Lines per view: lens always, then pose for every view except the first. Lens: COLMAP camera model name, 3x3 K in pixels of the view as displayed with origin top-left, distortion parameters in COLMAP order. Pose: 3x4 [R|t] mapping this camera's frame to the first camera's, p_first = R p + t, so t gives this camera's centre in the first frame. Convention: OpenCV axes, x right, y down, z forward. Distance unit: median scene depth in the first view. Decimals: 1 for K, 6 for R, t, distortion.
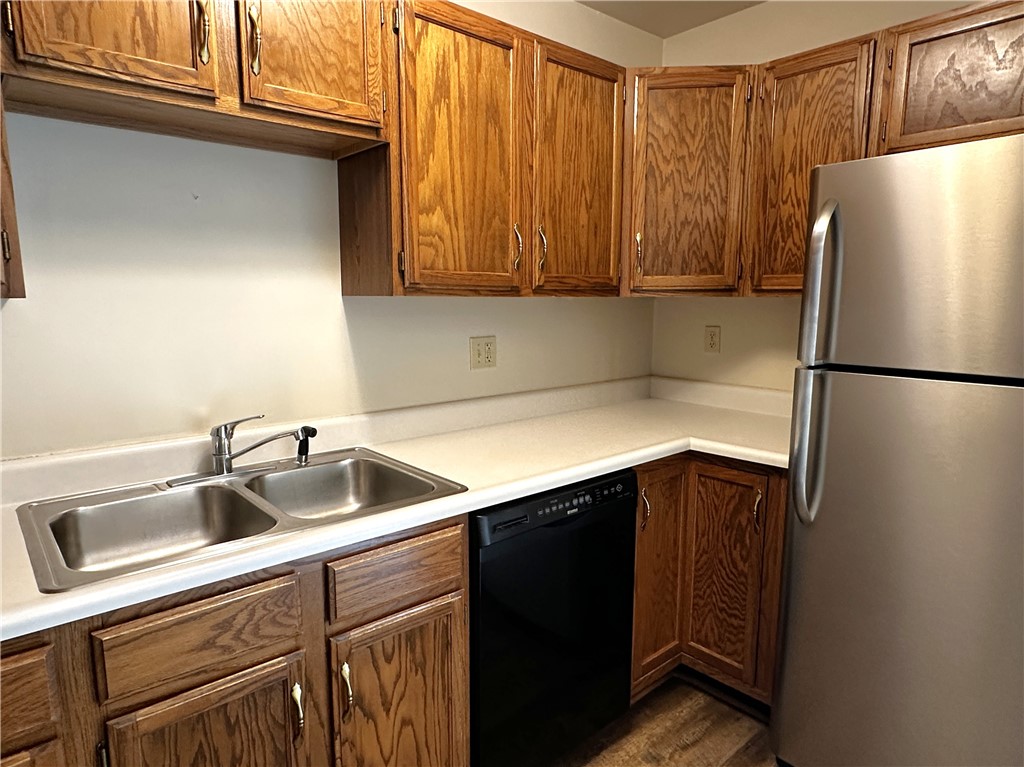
lens RADIAL K [[623.8, 0, 508.9], [0, 623.8, 389.3], [0, 0, 1]] dist [0.000740, 0.005066]
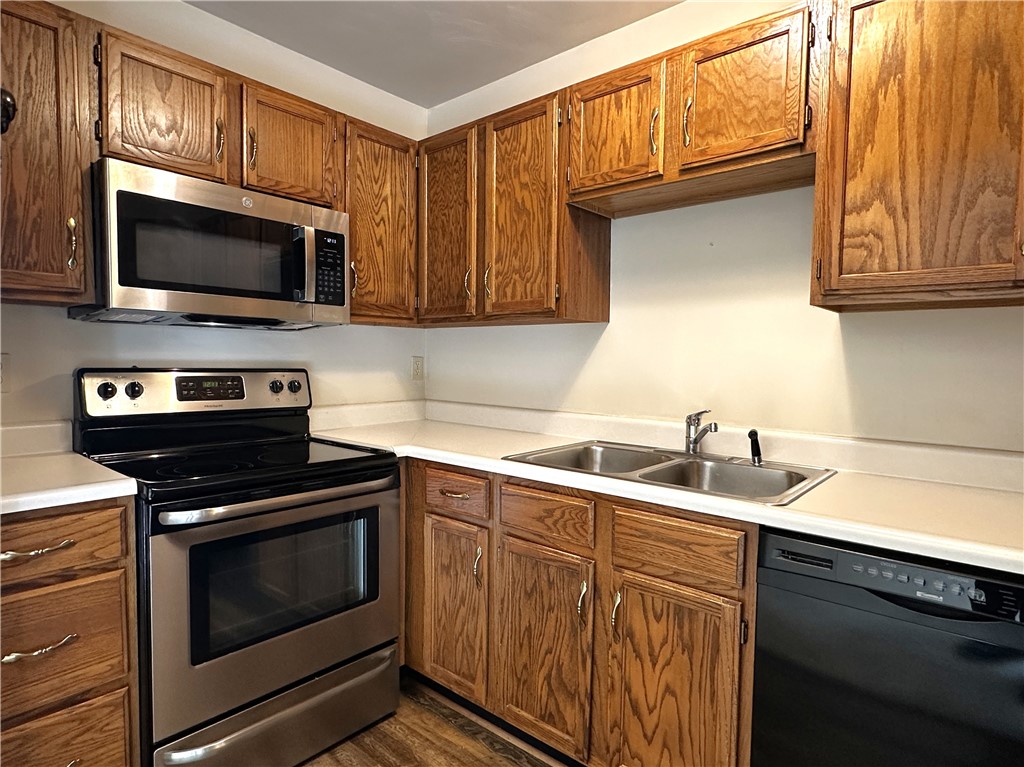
lens RADIAL K [[574.7, 0, 518.7], [0, 574.7, 388.6], [0, 0, 1]] dist [0.006871, 0.001068]
pose [[0.157313, 0.054008, -0.986071, 0.648312], [-0.159034, 0.986856, 0.028680, 0.025972], [0.974659, 0.152307, 0.163834, 0.432990]]
